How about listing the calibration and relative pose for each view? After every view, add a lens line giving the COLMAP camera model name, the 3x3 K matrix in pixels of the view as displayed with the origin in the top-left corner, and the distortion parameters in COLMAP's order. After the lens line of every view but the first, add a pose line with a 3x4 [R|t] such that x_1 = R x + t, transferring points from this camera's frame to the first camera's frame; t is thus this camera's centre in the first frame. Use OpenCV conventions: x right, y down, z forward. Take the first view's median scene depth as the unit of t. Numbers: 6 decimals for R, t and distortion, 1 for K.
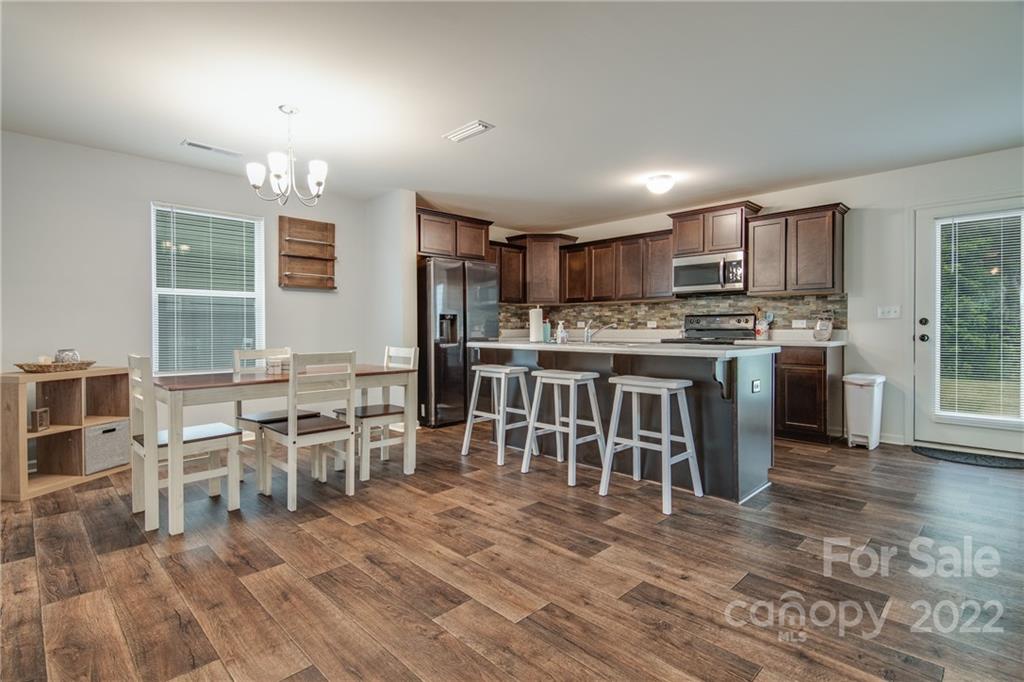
lens RADIAL K [[490.2, 0, 513.8], [0, 490.2, 332.3], [0, 0, 1]] dist [0.009058, -0.009901]
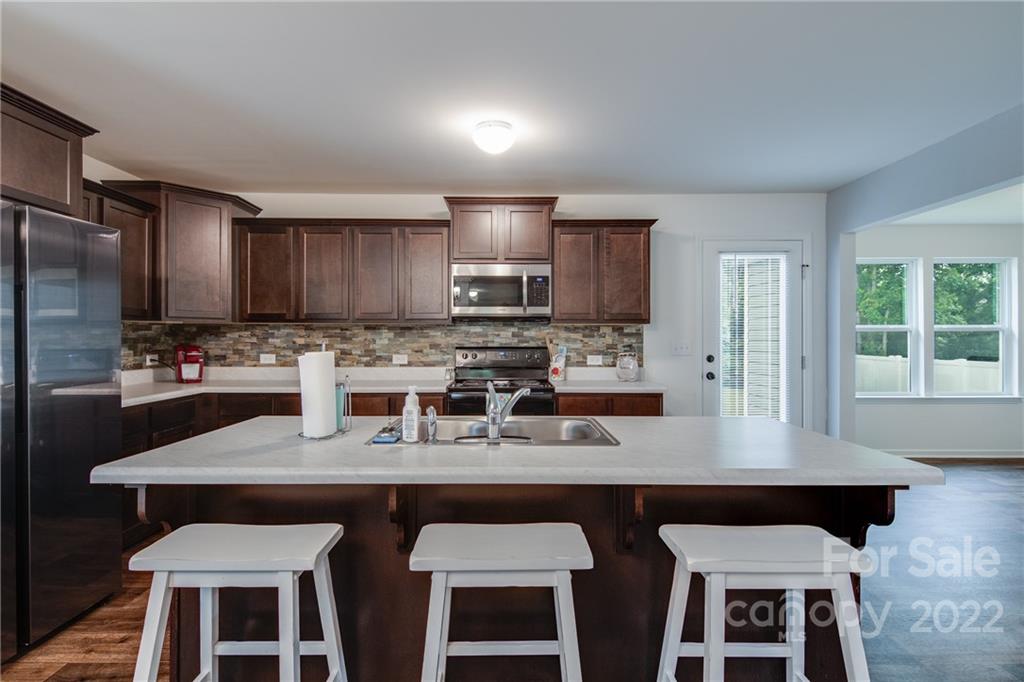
lens RADIAL K [[494.2, 0, 515.1], [0, 494.2, 341.3], [0, 0, 1]] dist [-0.008034, -0.005993]
pose [[0.696311, 0.000183, 0.717741, -0.106278], [0.002740, 0.999992, -0.002913, -0.046090], [-0.717735, 0.003995, 0.696305, 0.511117]]
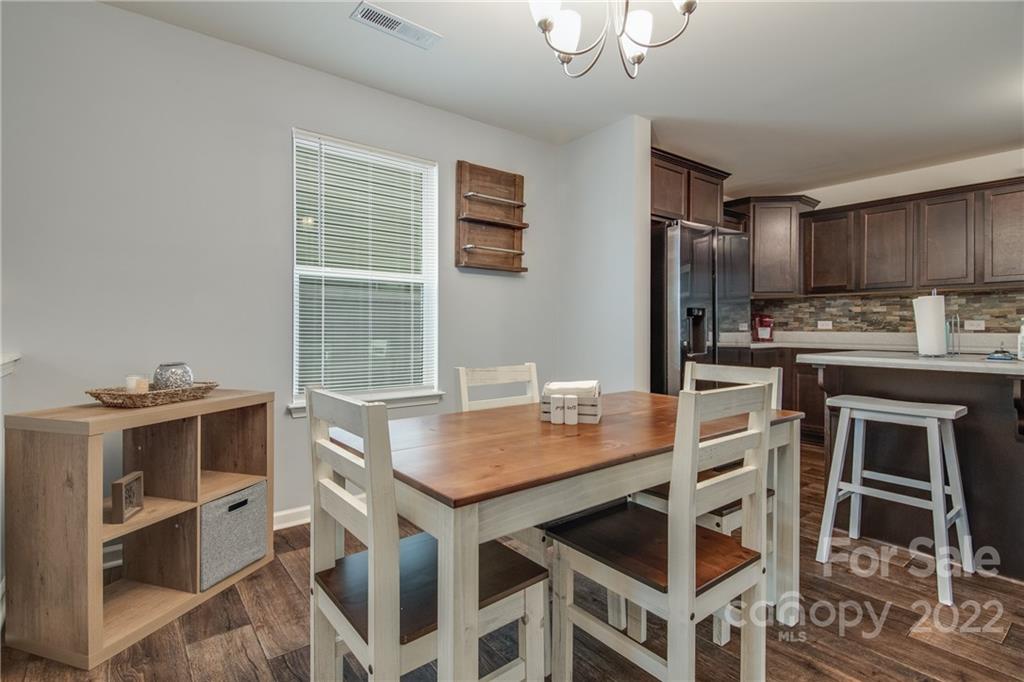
lens RADIAL K [[490.2, 0, 500.0], [0, 490.2, 326.7], [0, 0, 1]] dist [0.009058, -0.009901]
pose [[0.989177, 0.005881, -0.146612, -0.294867], [-0.007658, 0.999904, -0.011561, -0.002489], [0.146530, 0.012558, 0.989126, 0.319341]]
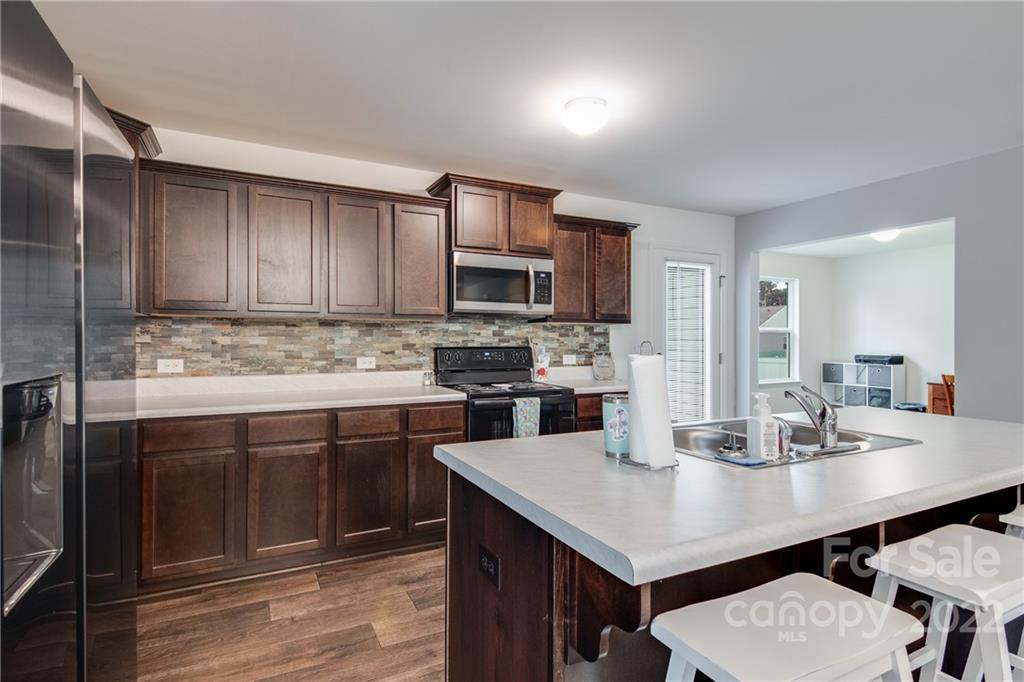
lens RADIAL K [[494.2, 0, 550.9], [0, 494.2, 338.7], [0, 0, 1]] dist [-0.008034, -0.005993]
pose [[0.299304, 0.004667, 0.954146, -0.213223], [0.005599, 0.999962, -0.006647, -0.045992], [-0.954141, 0.007331, 0.299267, 0.772492]]
